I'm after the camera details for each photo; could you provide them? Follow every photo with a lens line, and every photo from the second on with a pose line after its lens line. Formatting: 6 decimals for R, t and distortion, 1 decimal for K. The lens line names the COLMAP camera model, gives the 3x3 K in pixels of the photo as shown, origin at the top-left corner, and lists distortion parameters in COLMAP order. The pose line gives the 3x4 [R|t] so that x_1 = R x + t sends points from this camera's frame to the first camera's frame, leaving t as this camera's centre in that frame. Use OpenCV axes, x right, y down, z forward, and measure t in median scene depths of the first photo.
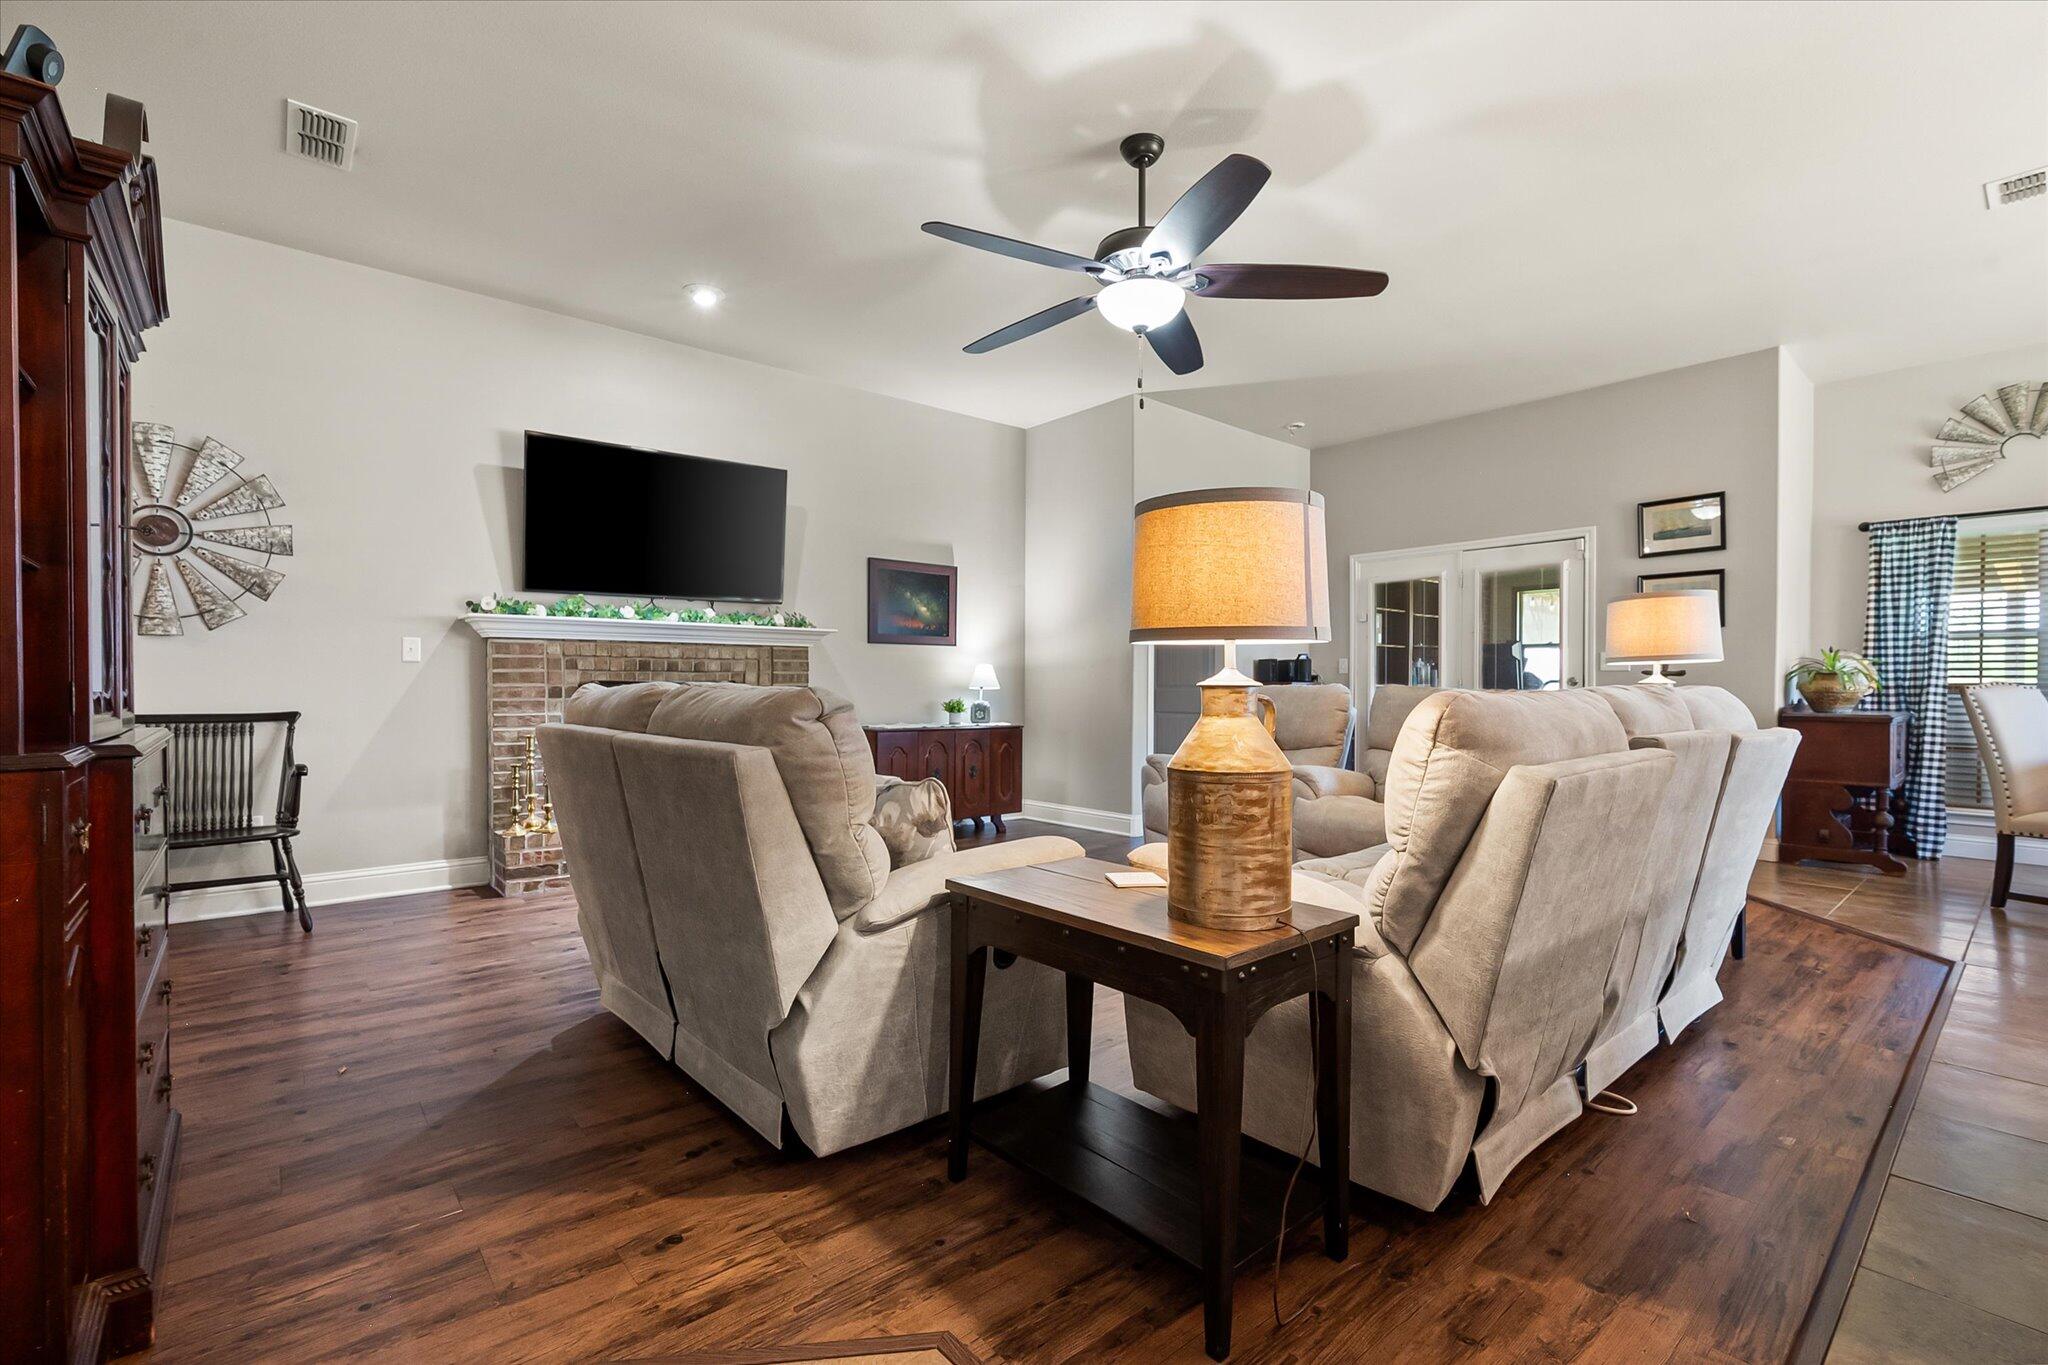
lens RADIAL K [[903.2, 0, 1026.5], [0, 903.2, 691.7], [0, 0, 1]] dist [0.000506, -0.000195]
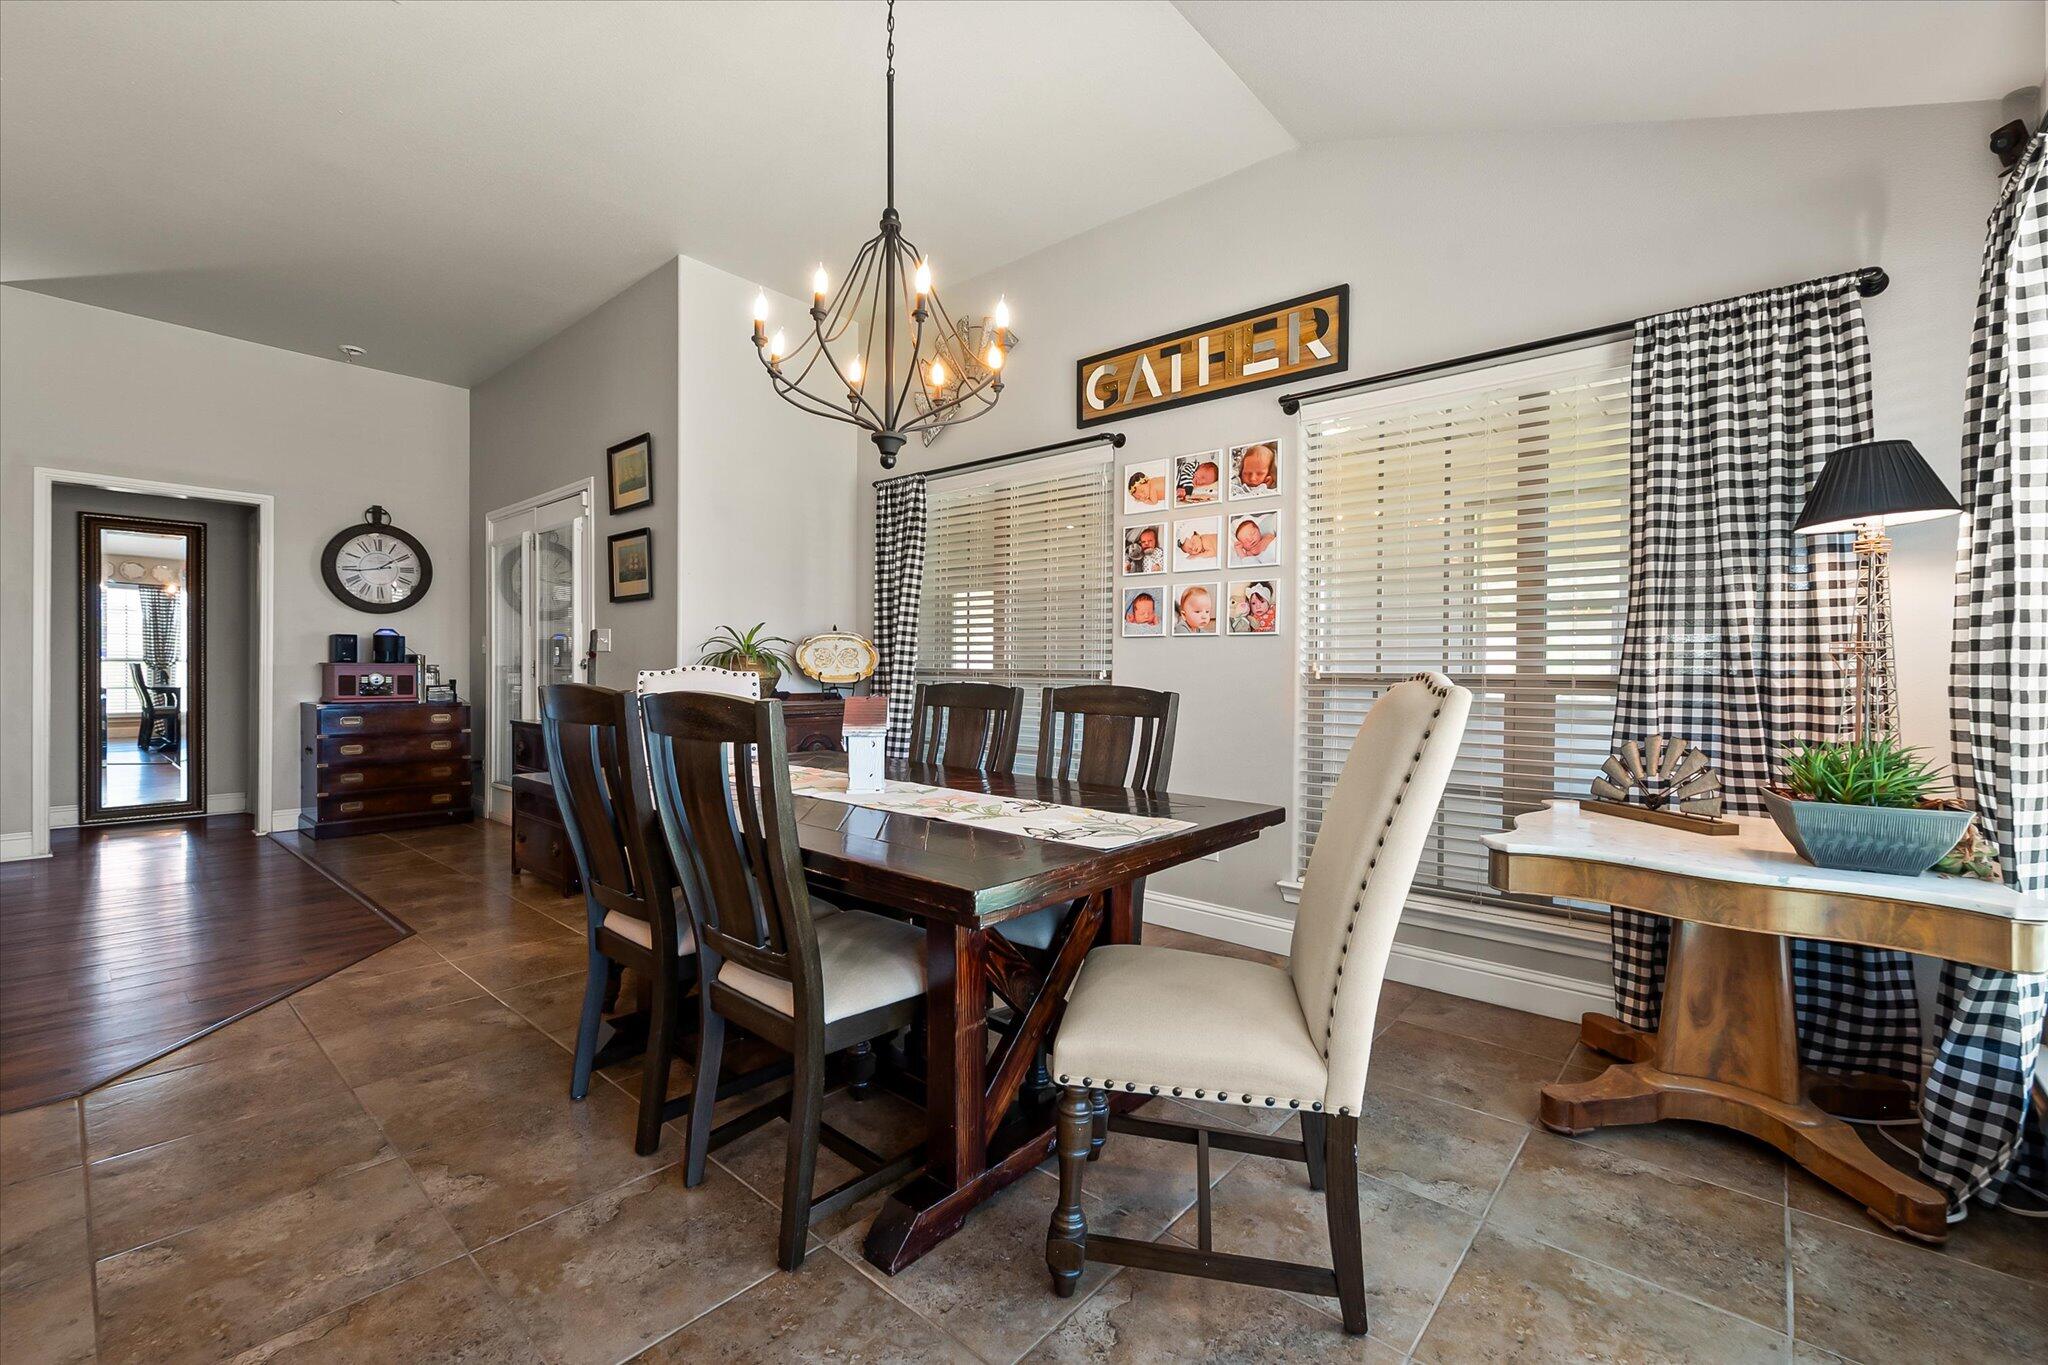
lens RADIAL K [[862.0, 0, 1026.9], [0, 862.0, 673.5], [0, 0, 1]] dist [0.000815, -0.000111]
pose [[0.989292, 0.005572, 0.145844, 1.352202], [-0.005493, 0.999984, -0.000945, -0.006316], [-0.145847, 0.000134, 0.989307, 0.240759]]
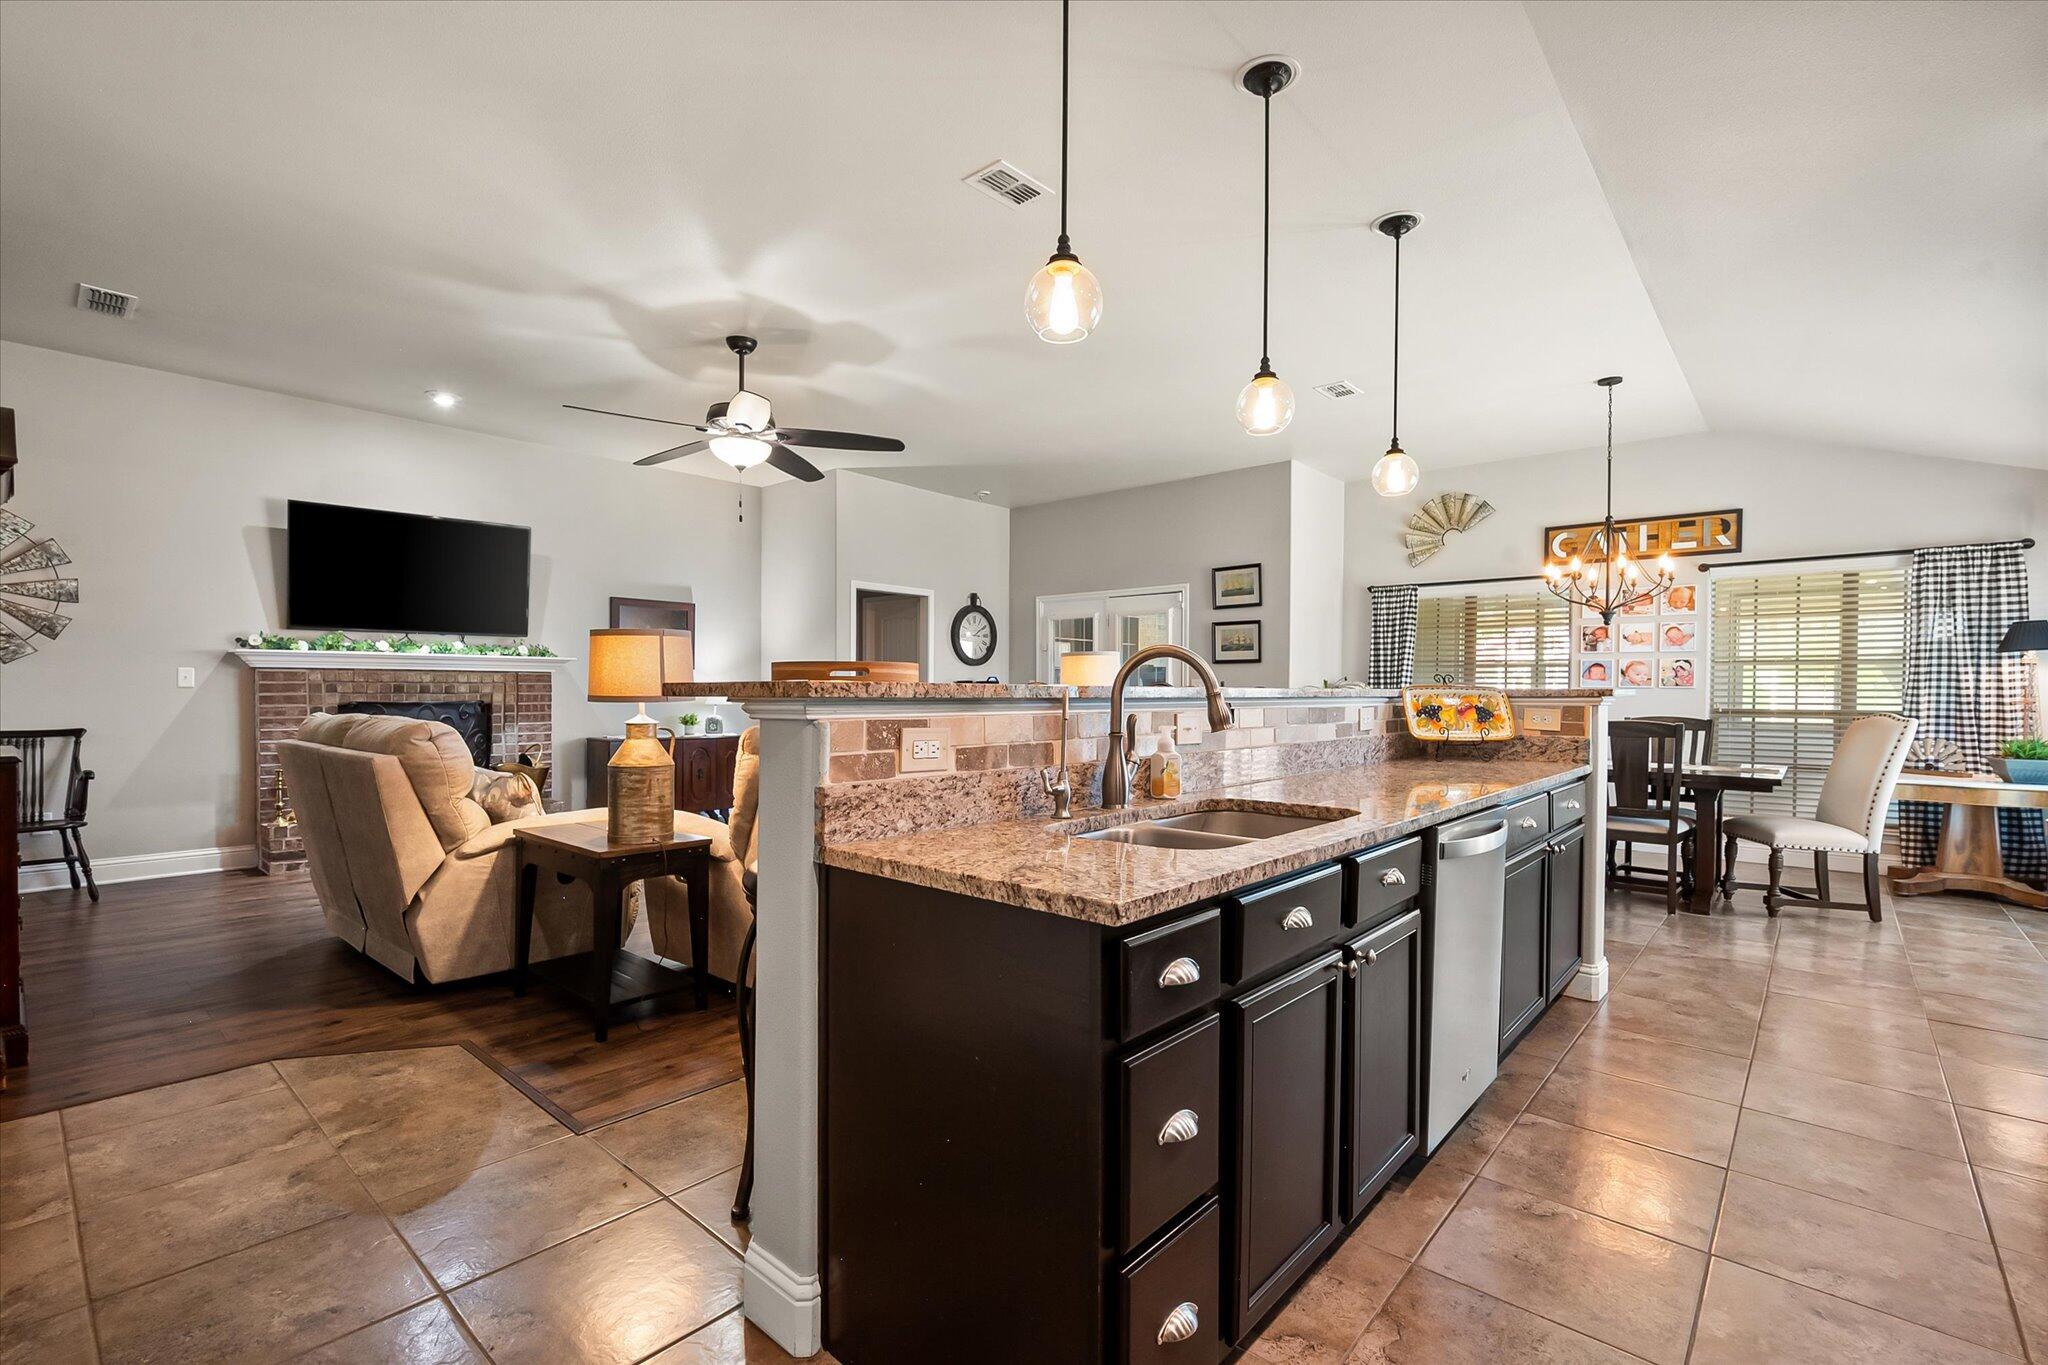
lens RADIAL K [[917.1, 0, 1024.3], [0, 917.1, 702.0], [0, 0, 1]] dist [0.000177, 0.000537]
pose [[0.990769, 0.002080, 0.135546, 0.313149], [-0.002977, 0.999975, 0.006421, -0.027108], [-0.135529, -0.006766, 0.990750, -0.437987]]
